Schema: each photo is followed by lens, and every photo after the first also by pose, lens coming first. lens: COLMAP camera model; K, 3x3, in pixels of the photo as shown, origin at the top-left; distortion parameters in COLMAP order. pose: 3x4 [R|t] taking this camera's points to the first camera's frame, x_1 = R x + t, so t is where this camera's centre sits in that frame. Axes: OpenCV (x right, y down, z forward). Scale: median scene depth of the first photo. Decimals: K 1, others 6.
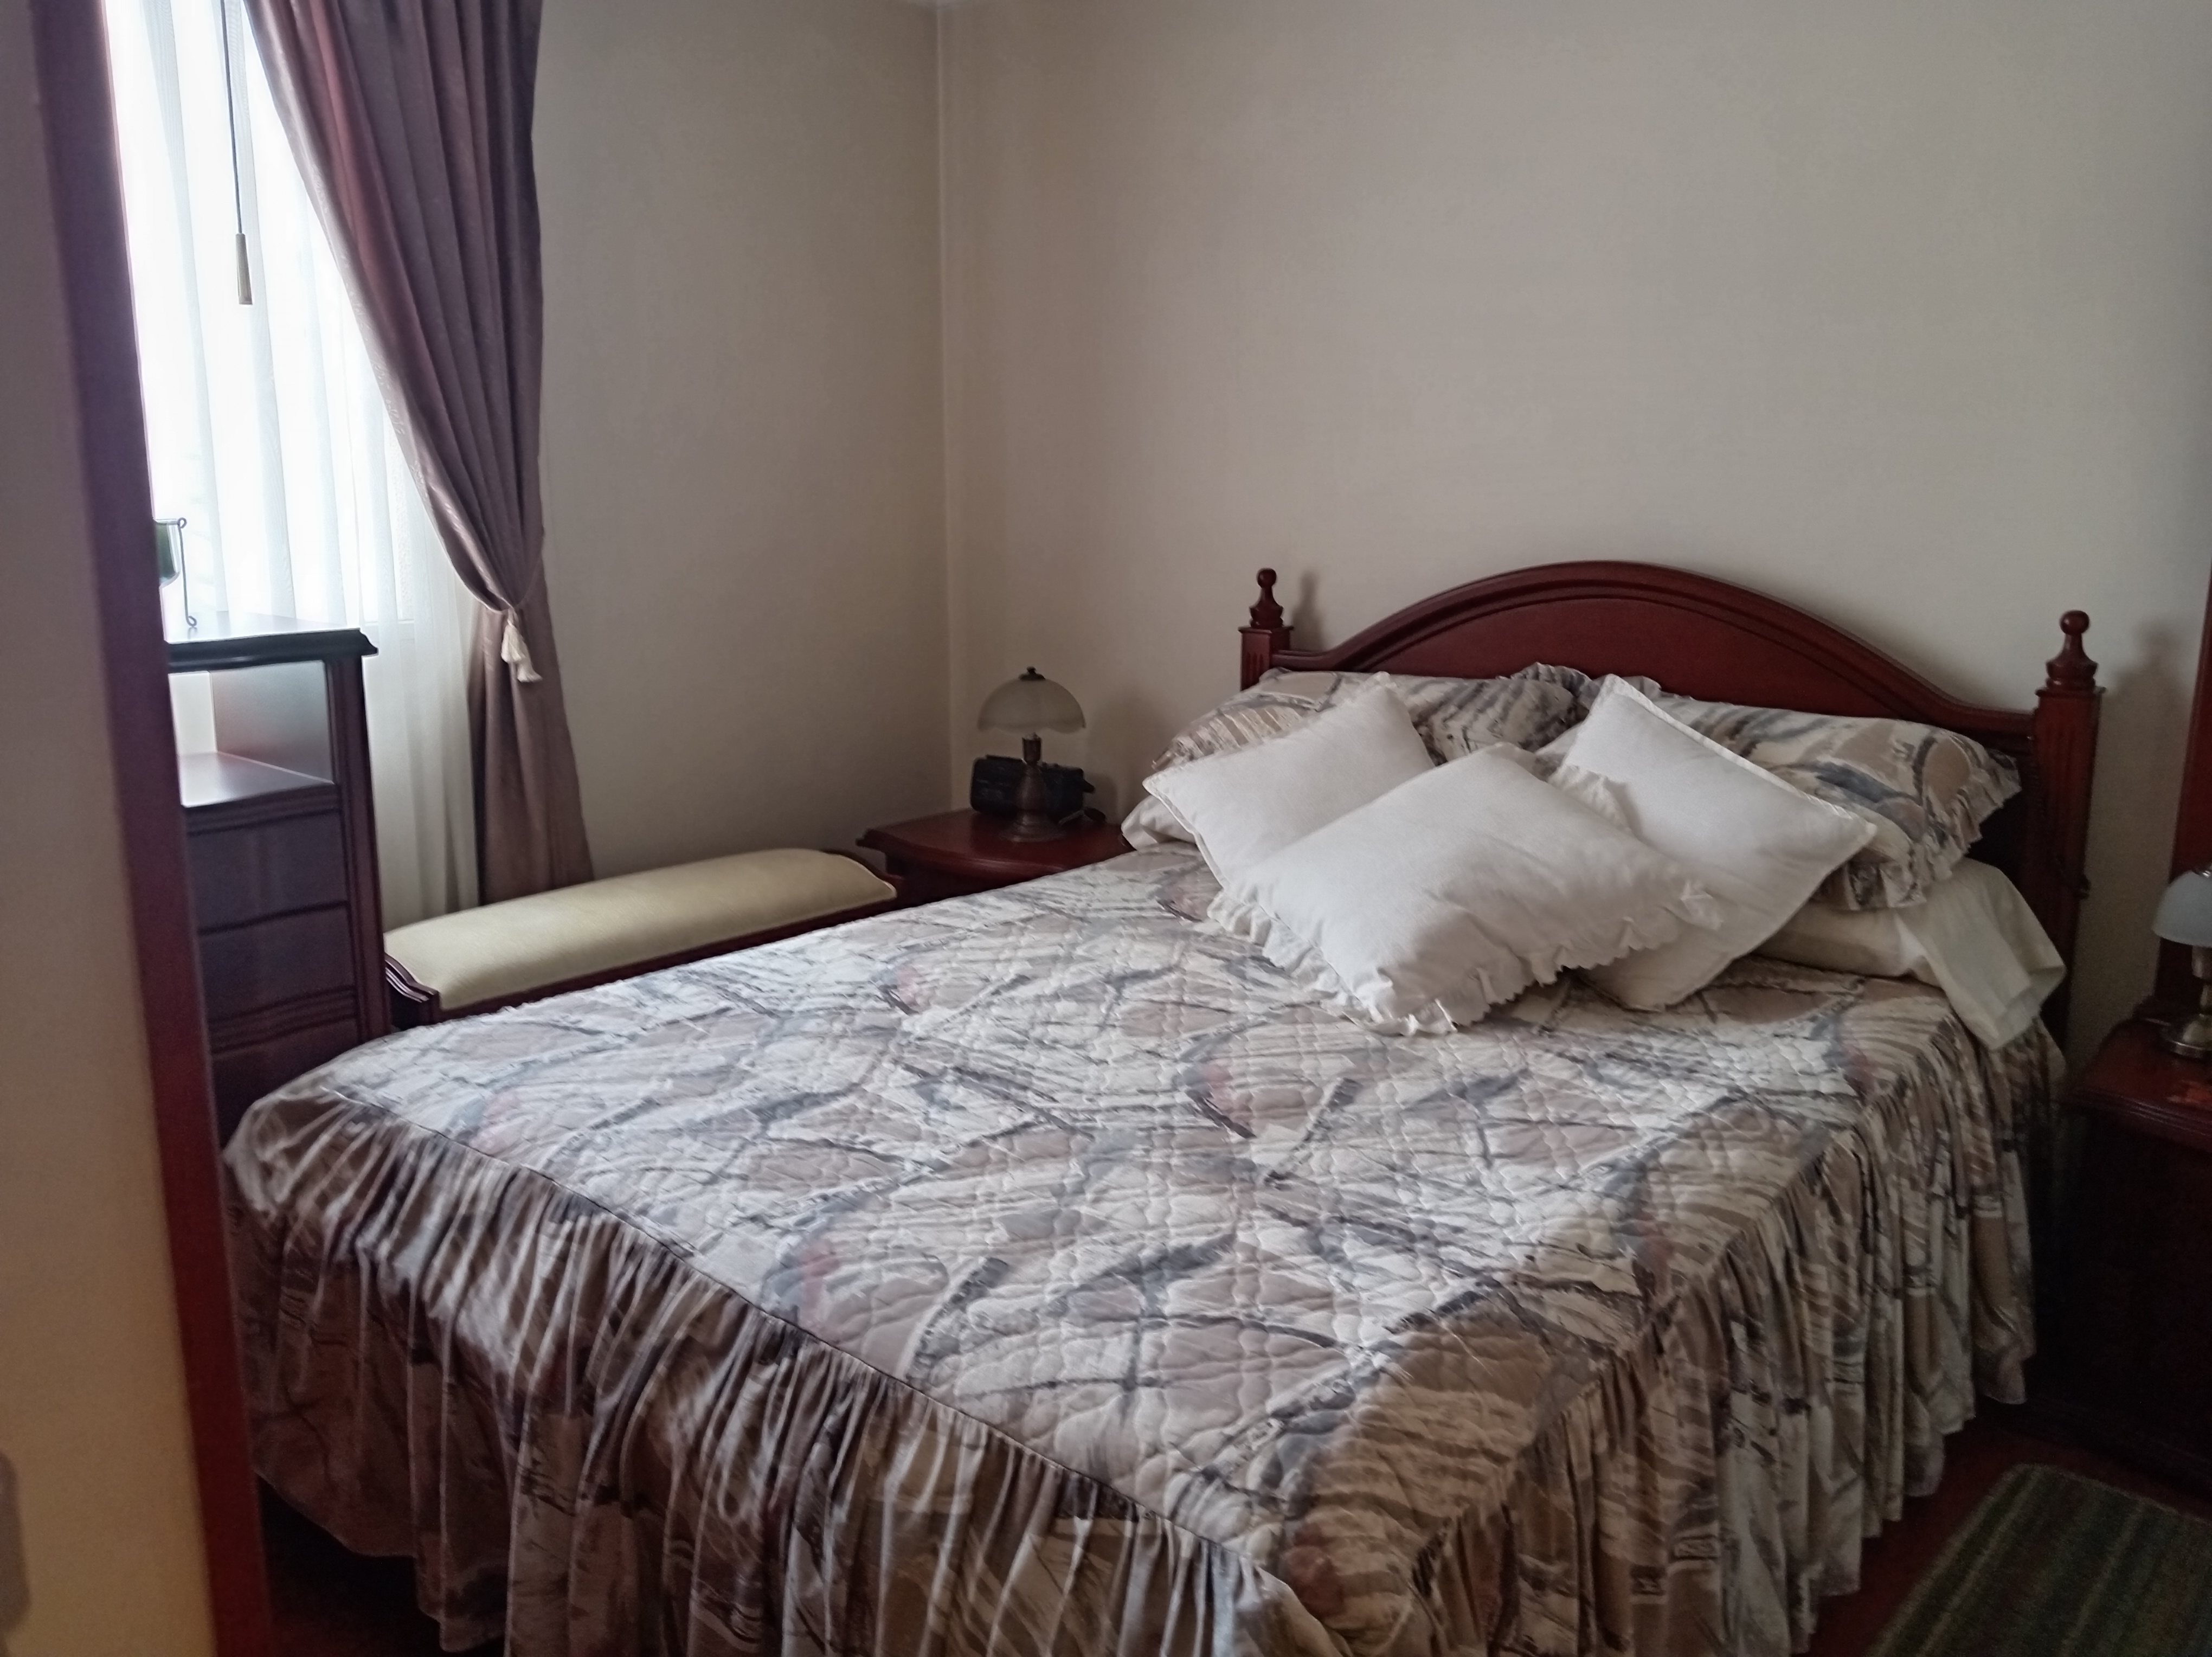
lens RADIAL K [[1745.3, 0, 1088.9], [0, 1745.3, 815.9], [0, 0, 1]] dist [0.056579, -0.082039]
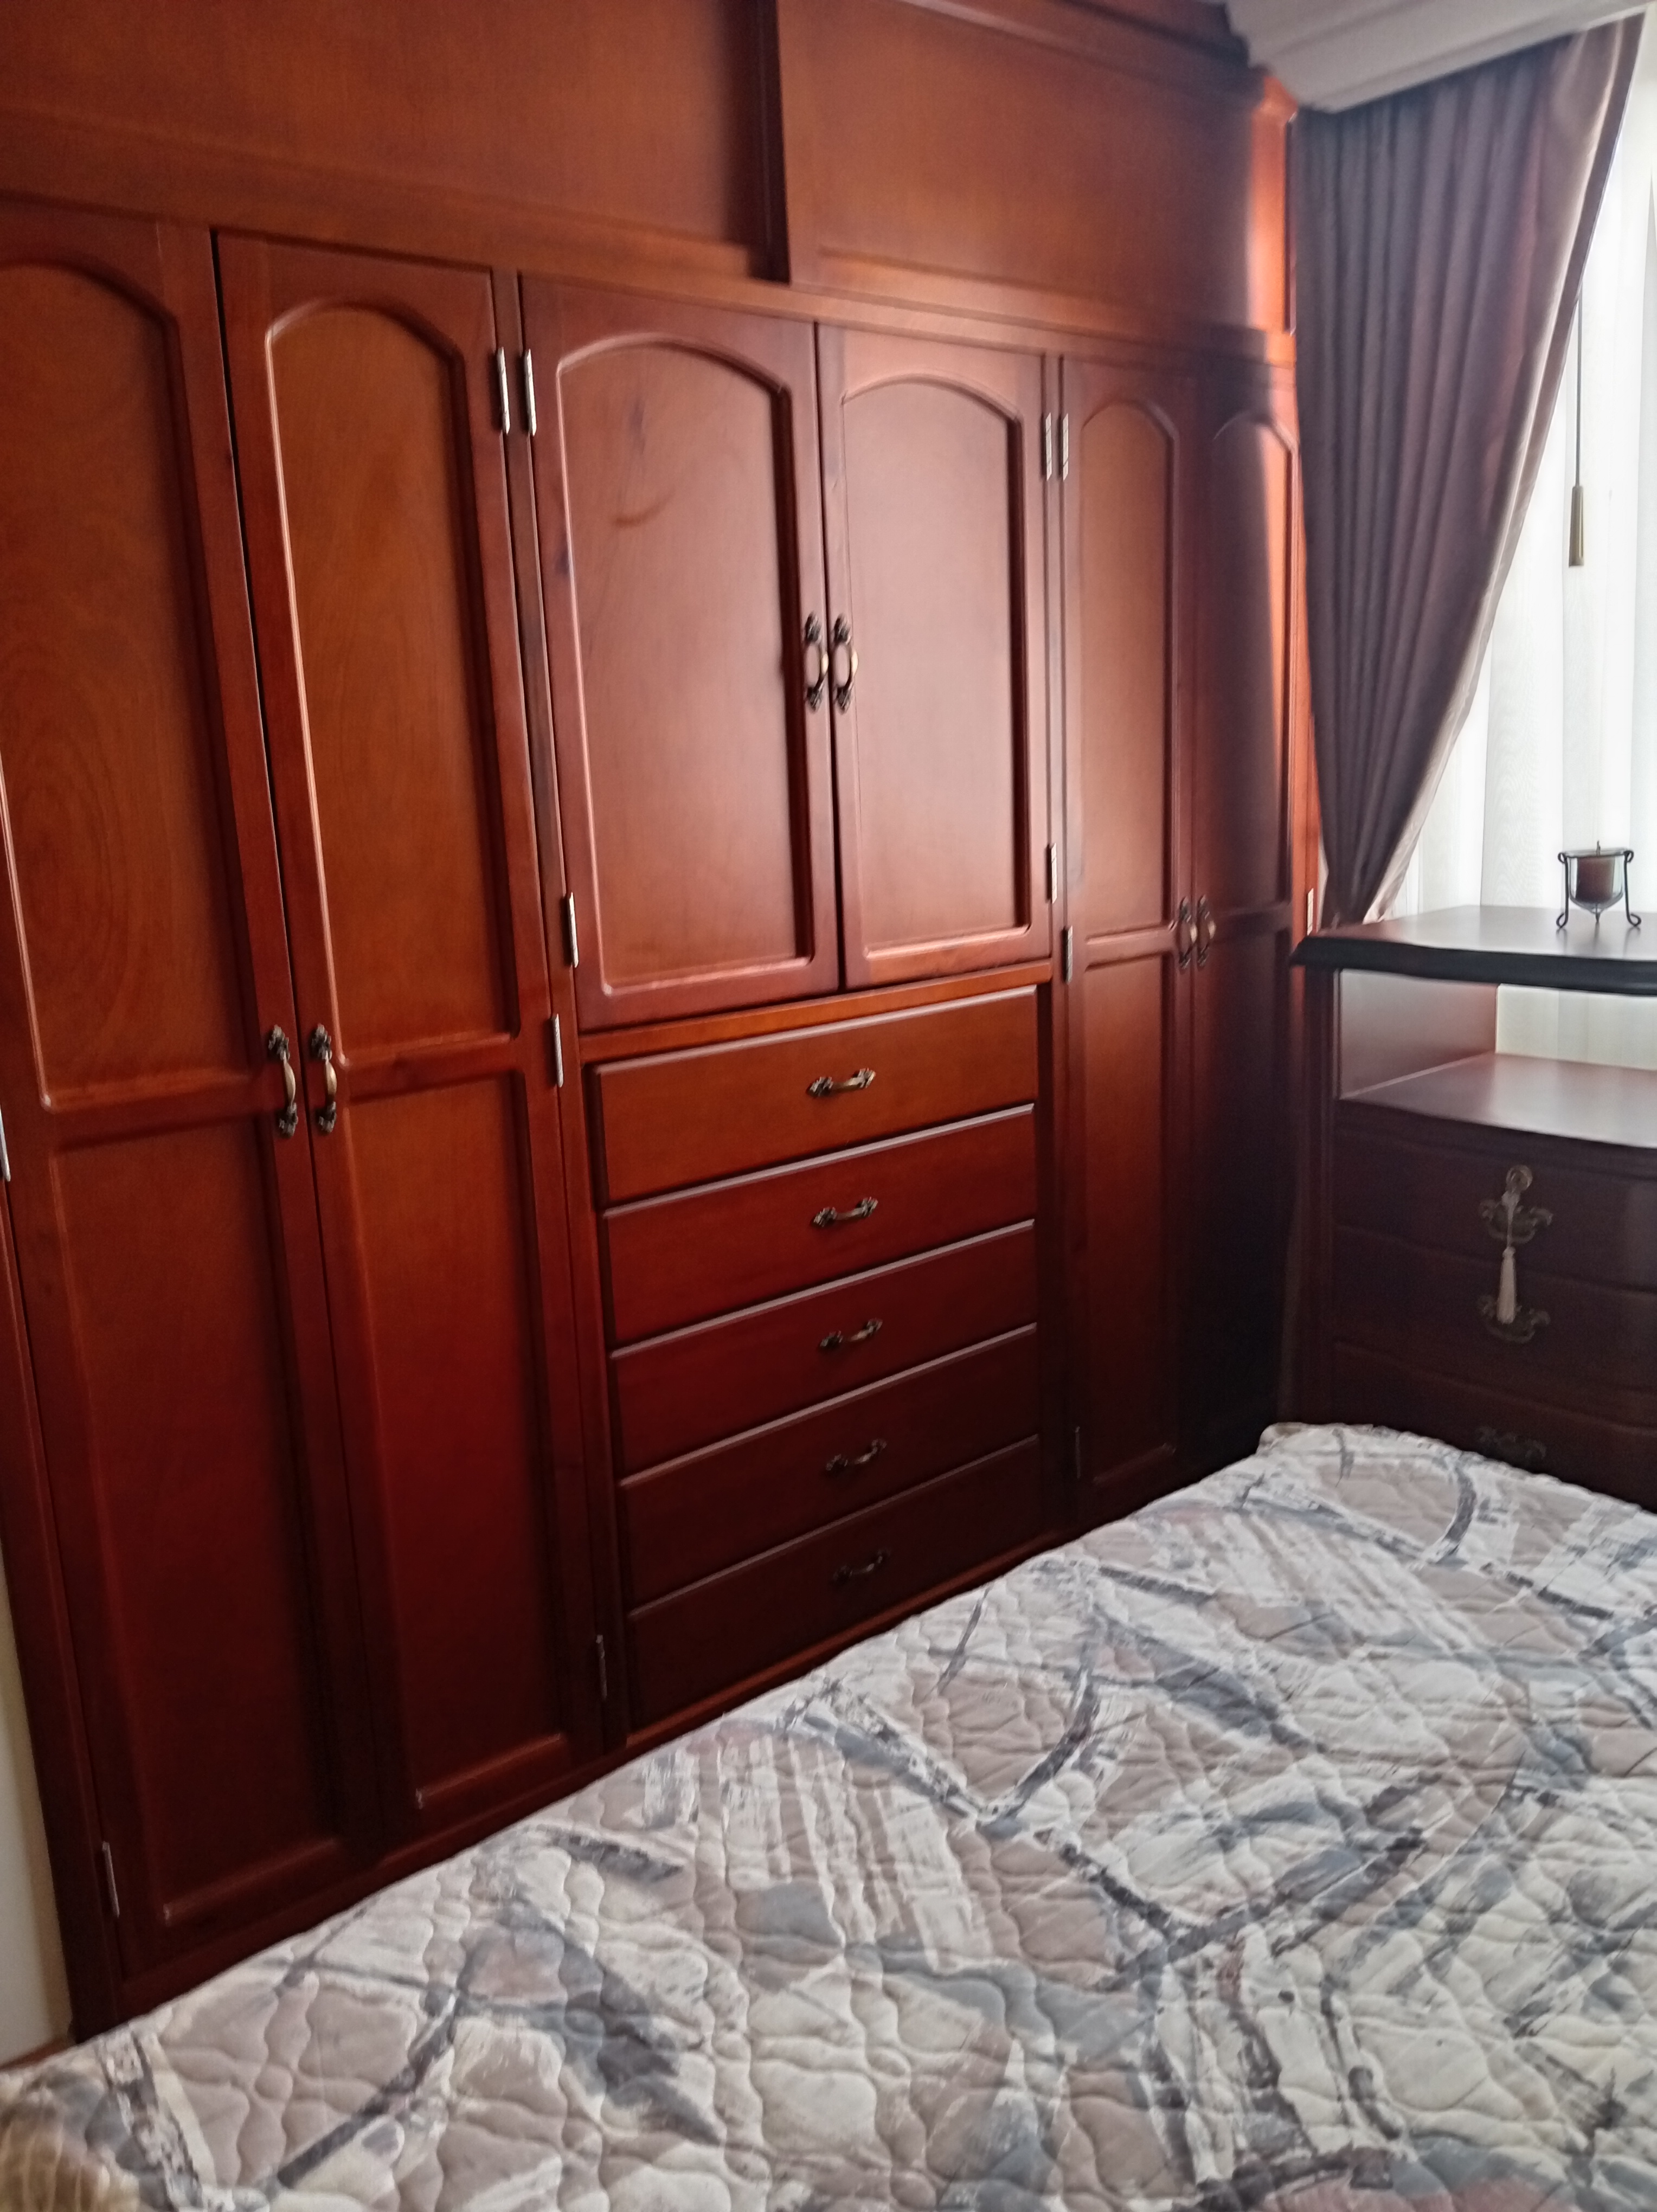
lens RADIAL K [[1745.3, 0, 820.6], [0, 1745.3, 1108.5], [0, 0, 1]] dist [0.056579, -0.082039]
pose [[-0.158755, 0.208591, -0.965032, 0.498860], [-0.139099, 0.962953, 0.231024, -0.209263], [0.977470, 0.170911, -0.123859, 0.898554]]
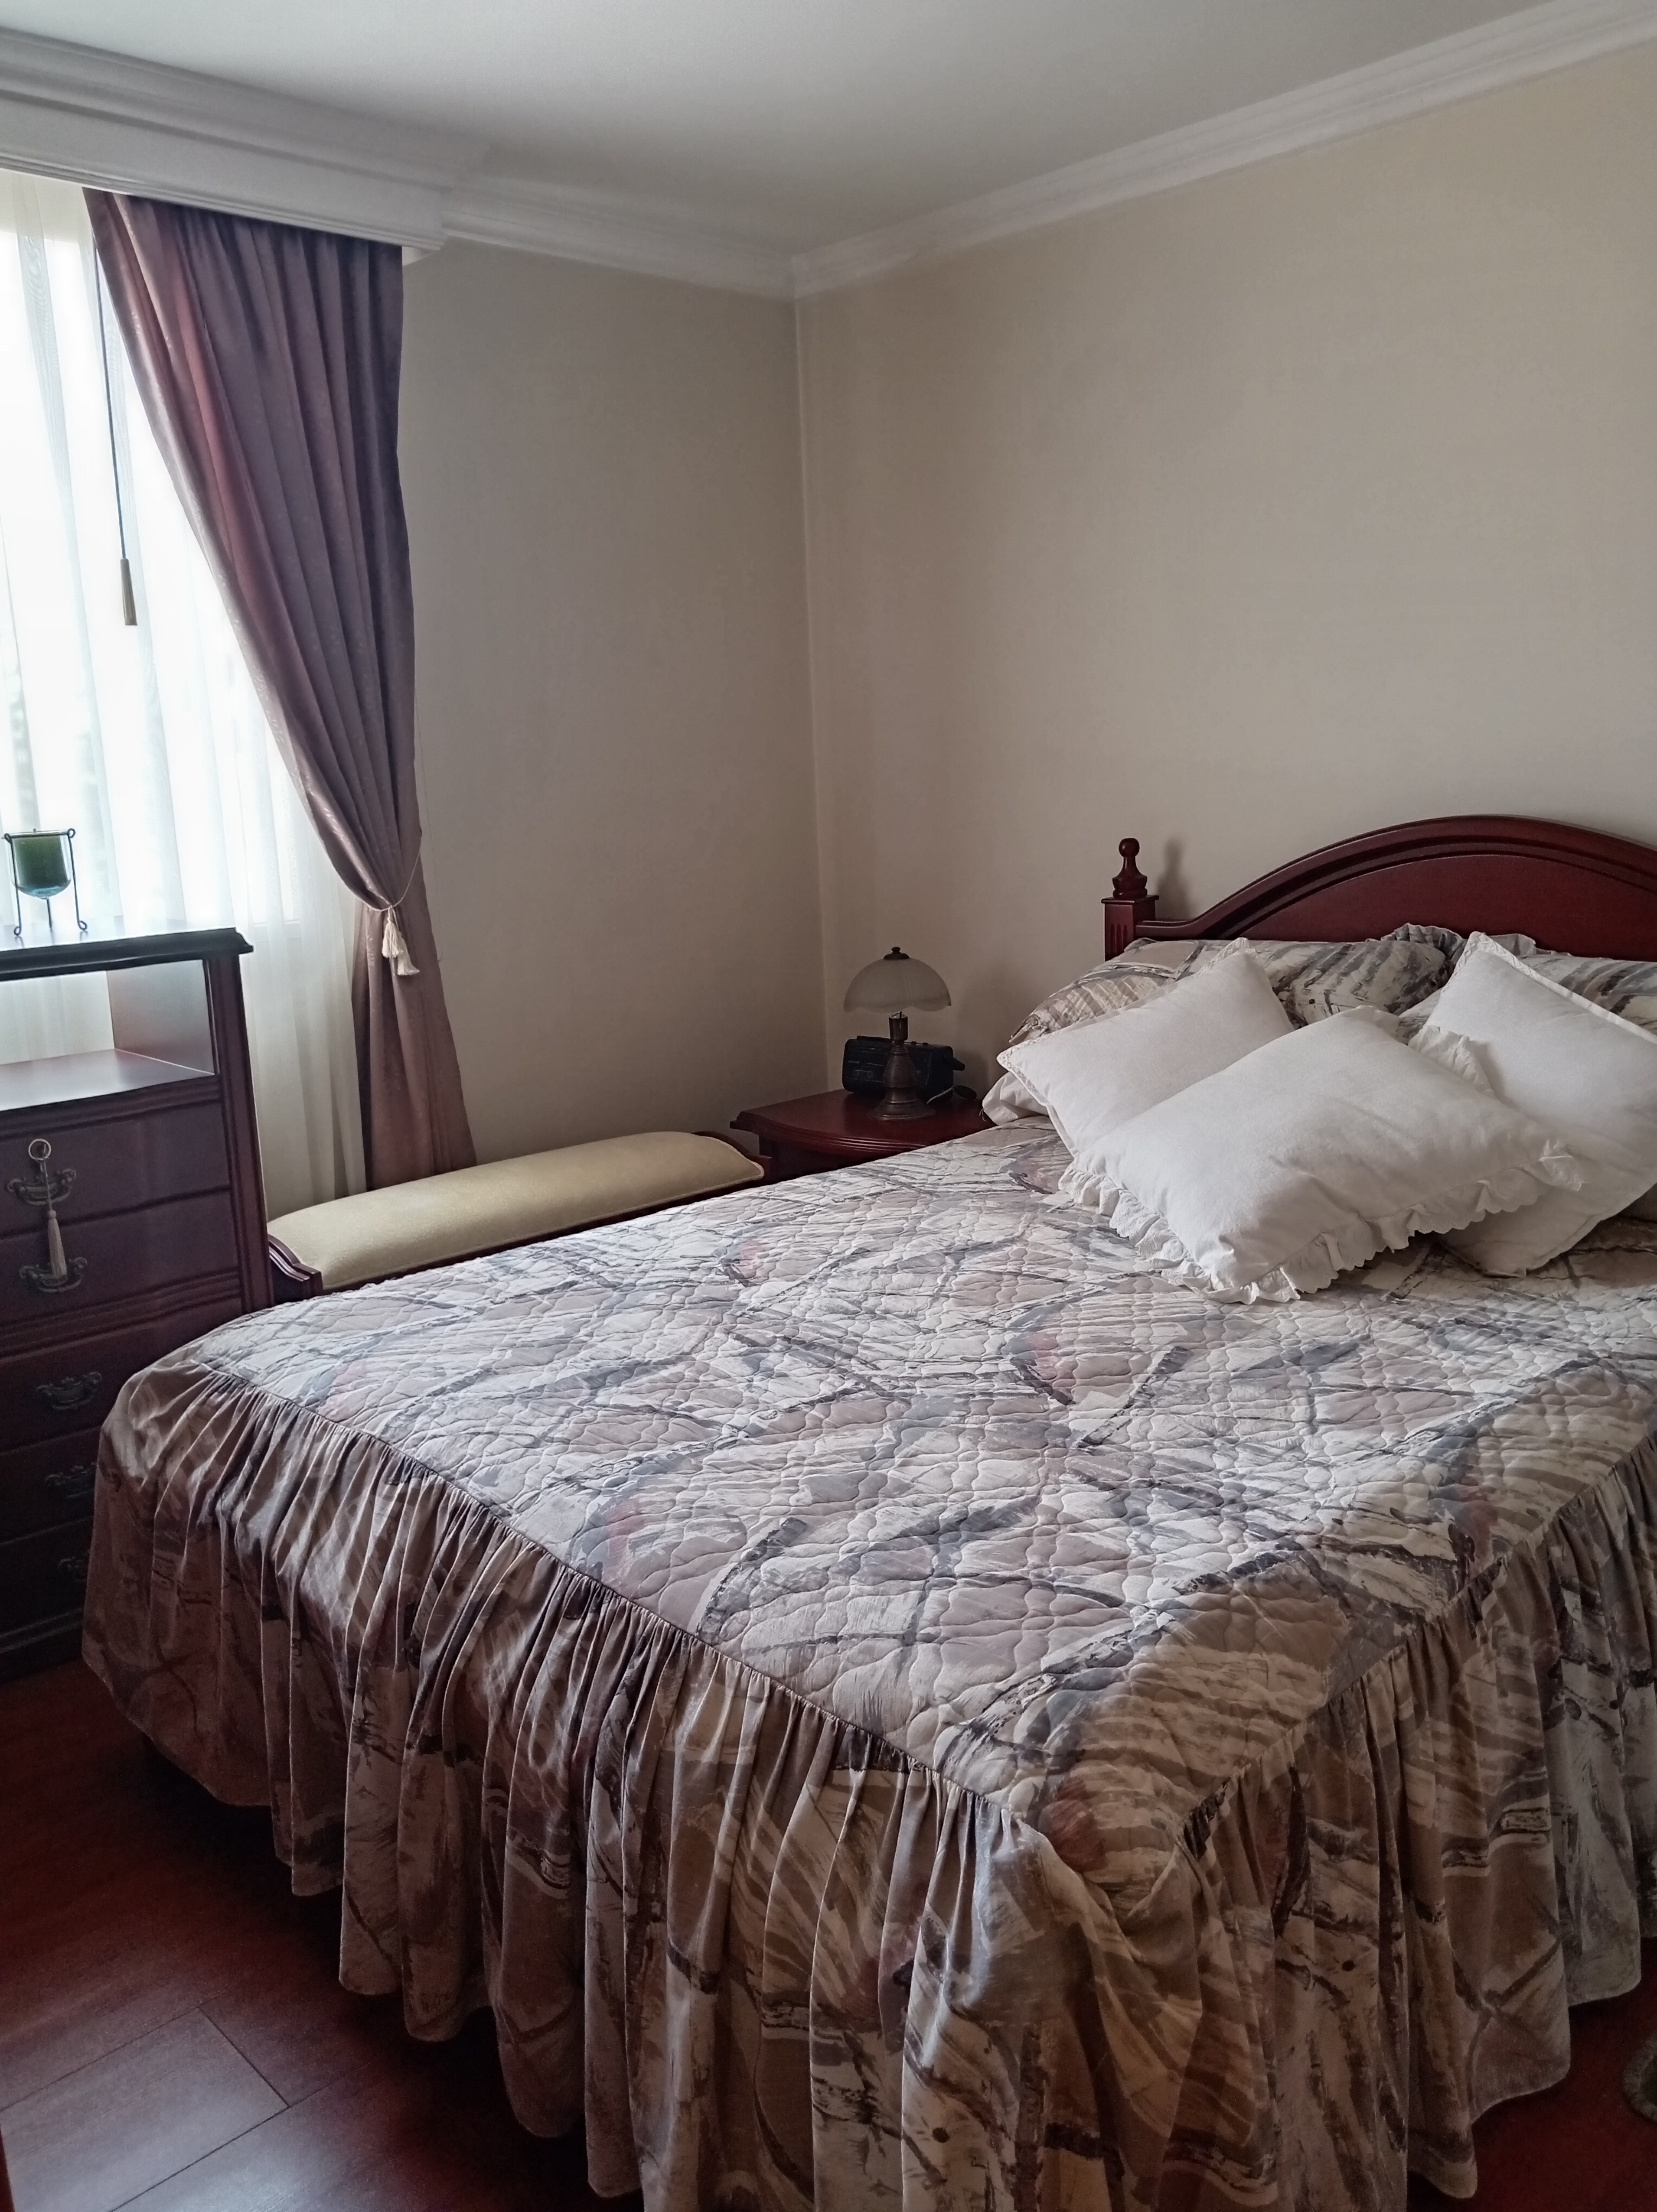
lens RADIAL K [[1745.3, 0, 819.3], [0, 1745.3, 1092.9], [0, 0, 1]] dist [0.056579, -0.082039]
pose [[0.993438, -0.023227, -0.111991, 0.065171], [0.022557, 0.999719, -0.007249, 0.010628], [0.112128, 0.004676, 0.993683, -0.007928]]
